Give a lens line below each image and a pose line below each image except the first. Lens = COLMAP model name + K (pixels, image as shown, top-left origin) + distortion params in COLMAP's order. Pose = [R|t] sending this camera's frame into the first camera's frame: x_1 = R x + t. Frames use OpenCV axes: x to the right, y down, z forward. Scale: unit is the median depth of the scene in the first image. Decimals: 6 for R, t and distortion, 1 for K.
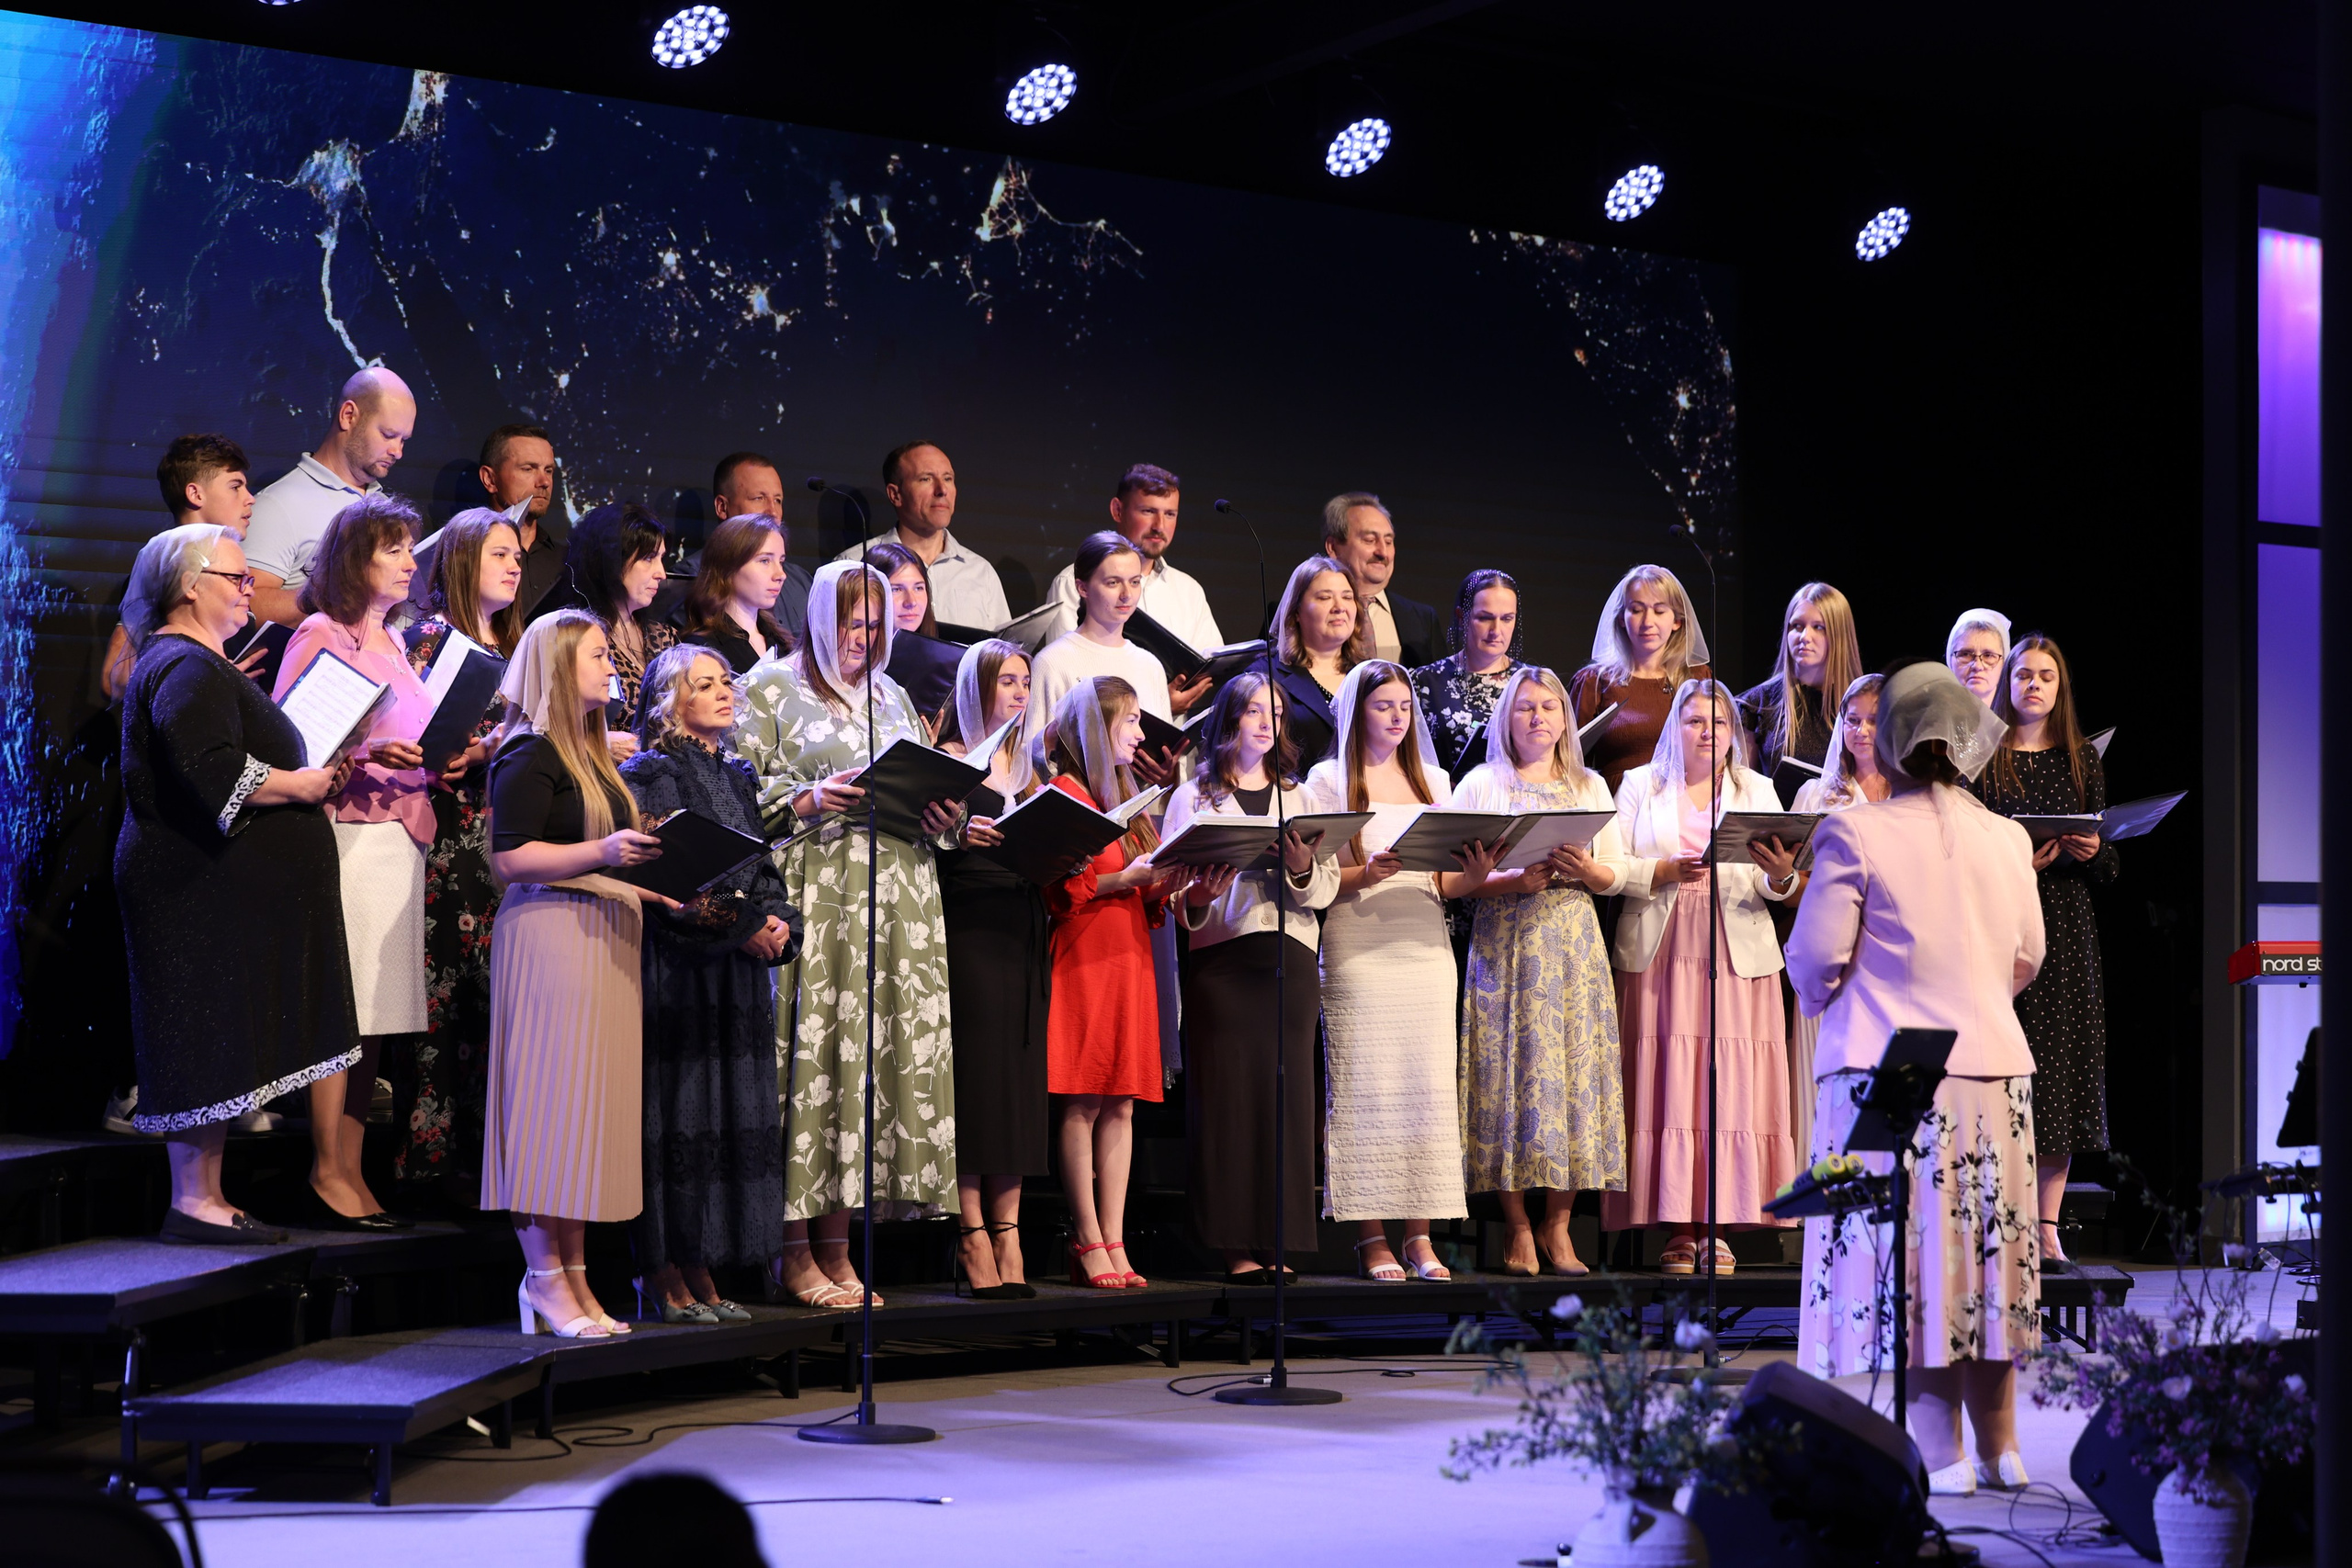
lens RADIAL K [[4995.0, 0, 1187.0], [0, 4995.0, 804.2], [0, 0, 1]] dist [-0.113118, 0.000000]
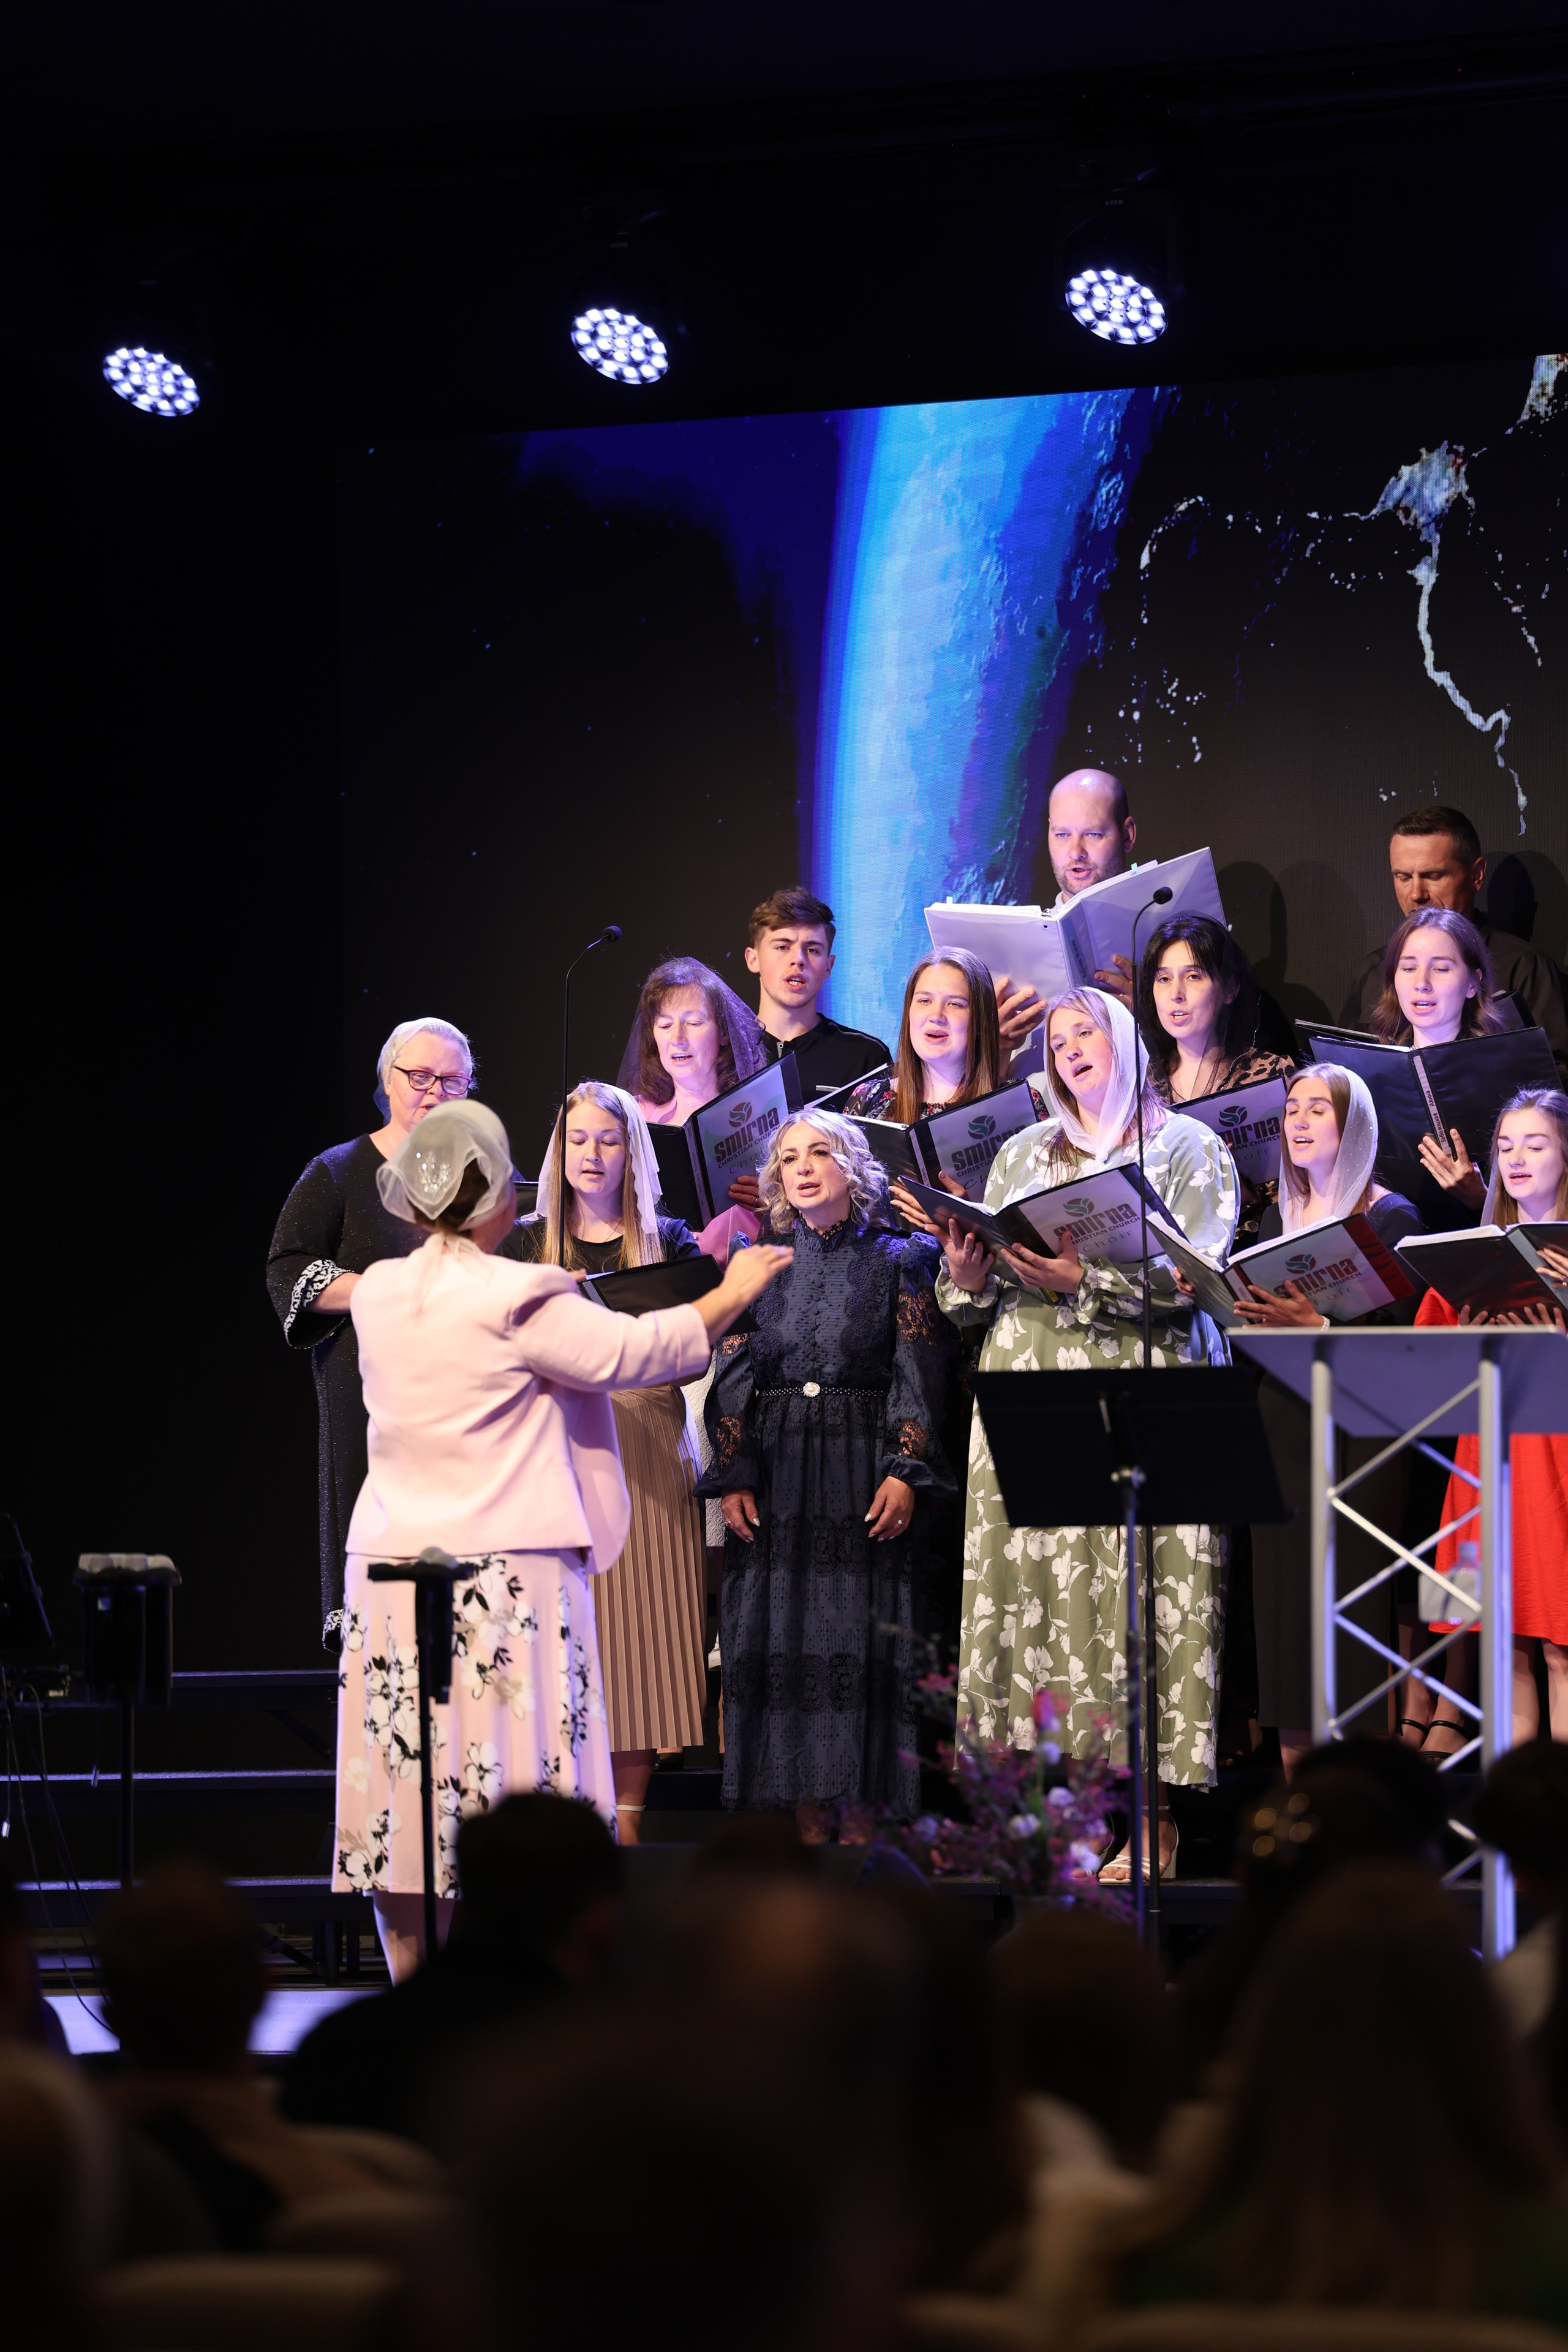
lens RADIAL K [[13031.7, 0, 777.5], [0, 13031.7, 1111.0], [0, 0, 1]] dist [2.333612, 0.000000]
pose [[0.190950, -0.034916, -0.980979, 1.889604], [0.034211, 0.998997, -0.028899, 0.031106], [0.981003, -0.028042, 0.191953, 0.486182]]
